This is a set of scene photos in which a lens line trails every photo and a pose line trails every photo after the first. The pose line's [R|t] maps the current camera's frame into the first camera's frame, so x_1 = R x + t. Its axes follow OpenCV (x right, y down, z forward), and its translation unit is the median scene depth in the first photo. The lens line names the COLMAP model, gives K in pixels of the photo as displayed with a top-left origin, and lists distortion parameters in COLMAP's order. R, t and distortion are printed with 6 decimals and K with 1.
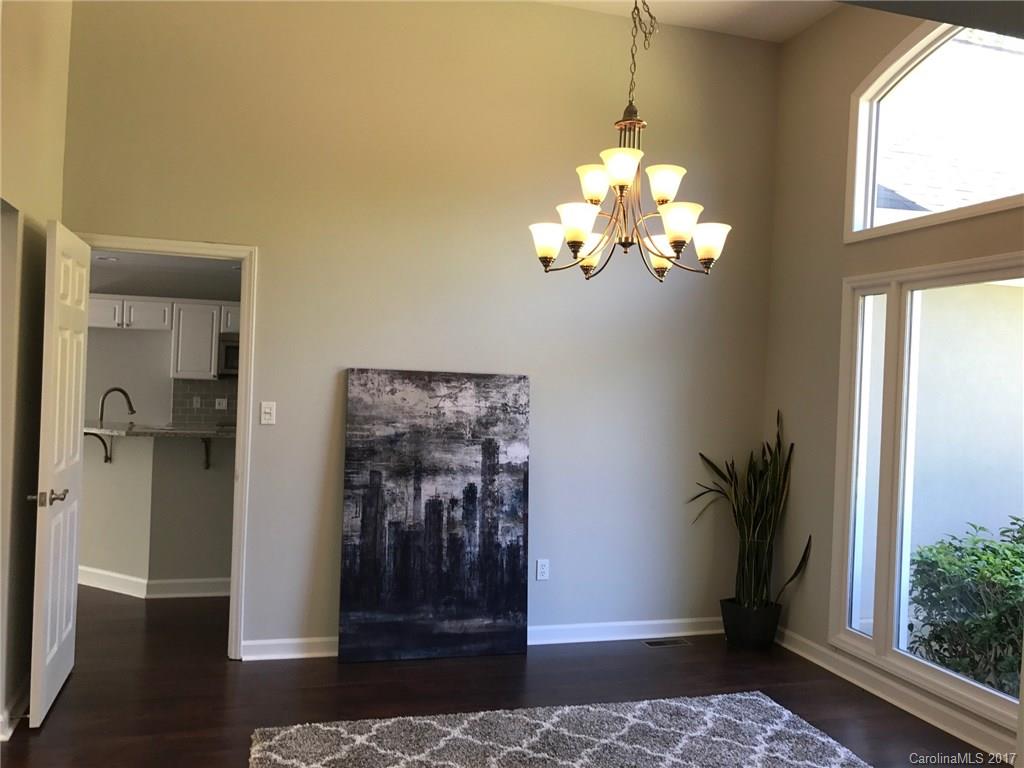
lens RADIAL K [[837.7, 0, 512.0], [0, 837.7, 384.0], [0, 0, 1]] dist [0.003554, 0.002103]
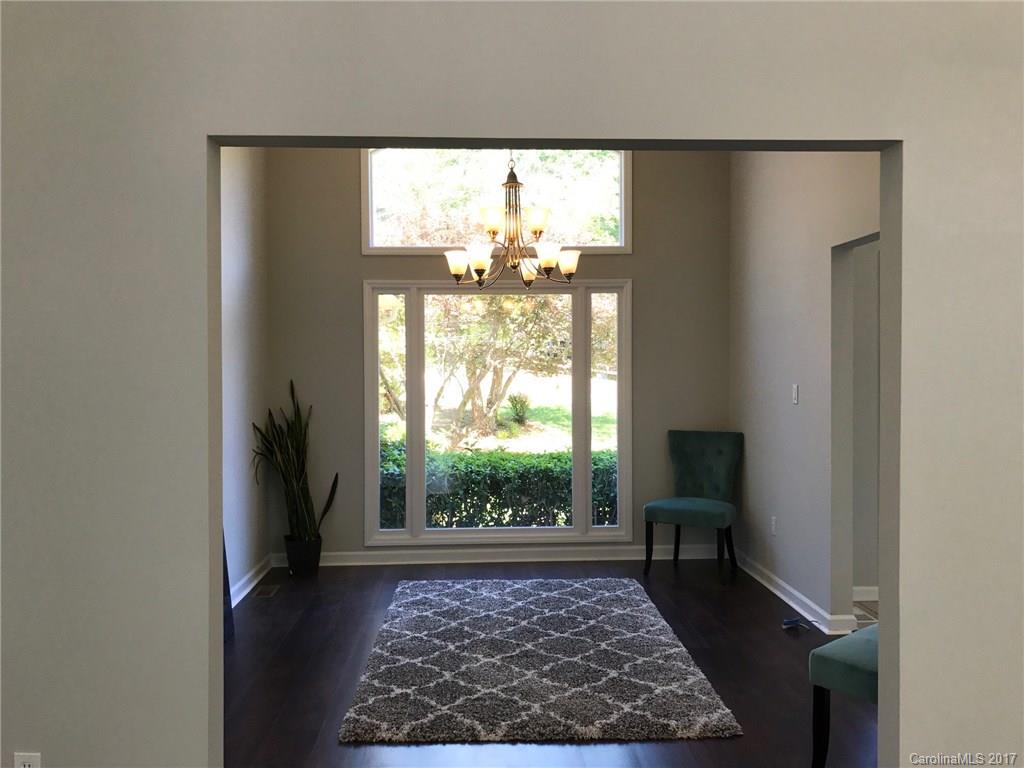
lens RADIAL K [[837.7, 0, 512.0], [0, 837.7, 384.0], [0, 0, 1]] dist [0.003554, 0.002103]
pose [[0.257642, -0.068733, 0.963793, -0.956537], [0.021583, 0.997627, 0.065376, -0.044695], [-0.965999, 0.003958, 0.258514, 0.454225]]
